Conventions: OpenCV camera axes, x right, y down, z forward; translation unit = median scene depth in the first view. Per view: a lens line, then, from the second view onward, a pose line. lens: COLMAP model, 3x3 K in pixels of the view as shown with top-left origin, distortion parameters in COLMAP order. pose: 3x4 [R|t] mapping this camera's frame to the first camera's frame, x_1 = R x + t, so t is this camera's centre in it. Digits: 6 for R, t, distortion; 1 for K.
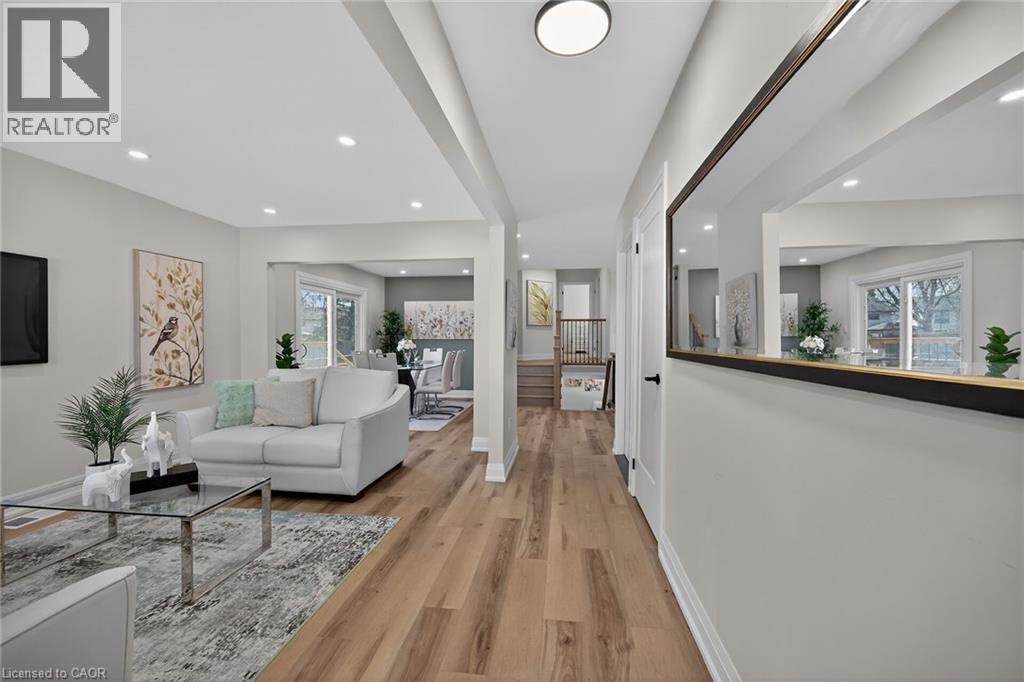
lens RADIAL K [[397.6, 0, 514.0], [0, 397.6, 335.9], [0, 0, 1]] dist [0.000706, -0.000186]
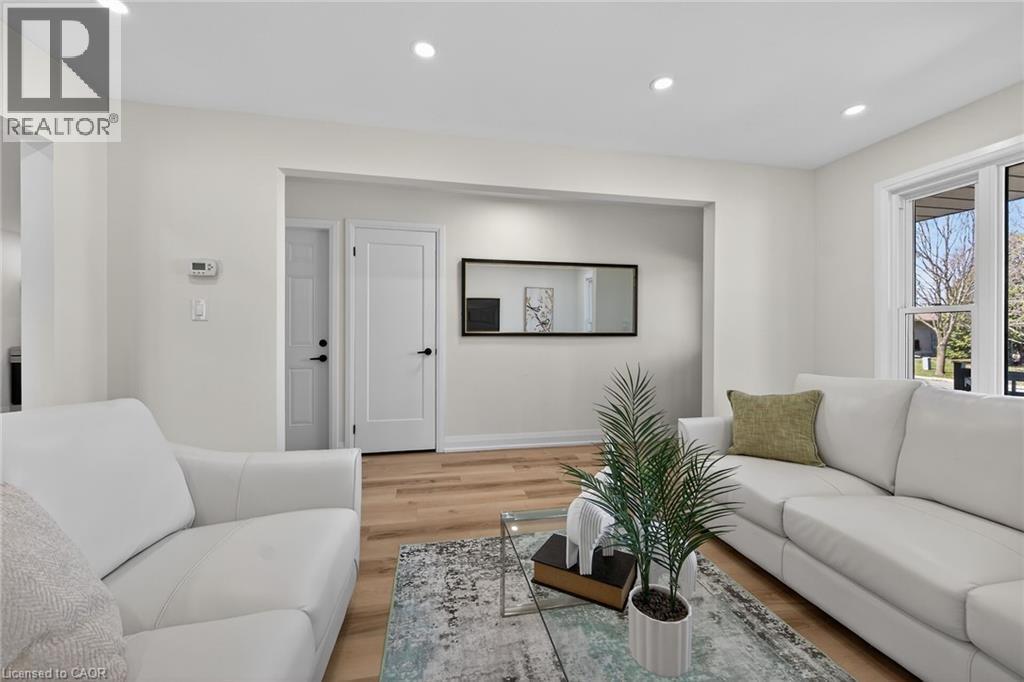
lens RADIAL K [[397.6, 0, 514.0], [0, 397.6, 335.9], [0, 0, 1]] dist [0.000706, -0.000186]
pose [[-0.323066, -0.008132, 0.946342, -0.914321], [-0.012227, 0.999915, 0.004418, 0.023120], [-0.946298, -0.010144, -0.323138, 0.856615]]
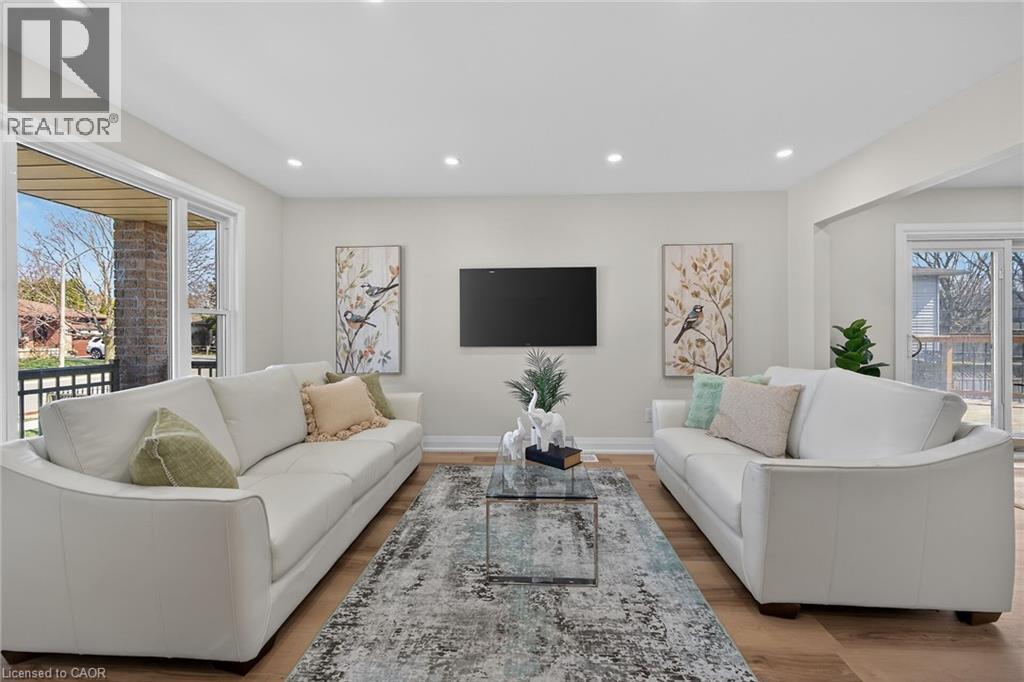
lens RADIAL K [[397.6, 0, 514.0], [0, 397.6, 335.9], [0, 0, 1]] dist [0.000706, -0.000186]
pose [[0.073972, 0.001673, -0.997259, 0.108189], [0.009829, 0.999949, 0.002407, 0.025003], [0.997212, -0.009981, 0.073952, 0.552898]]
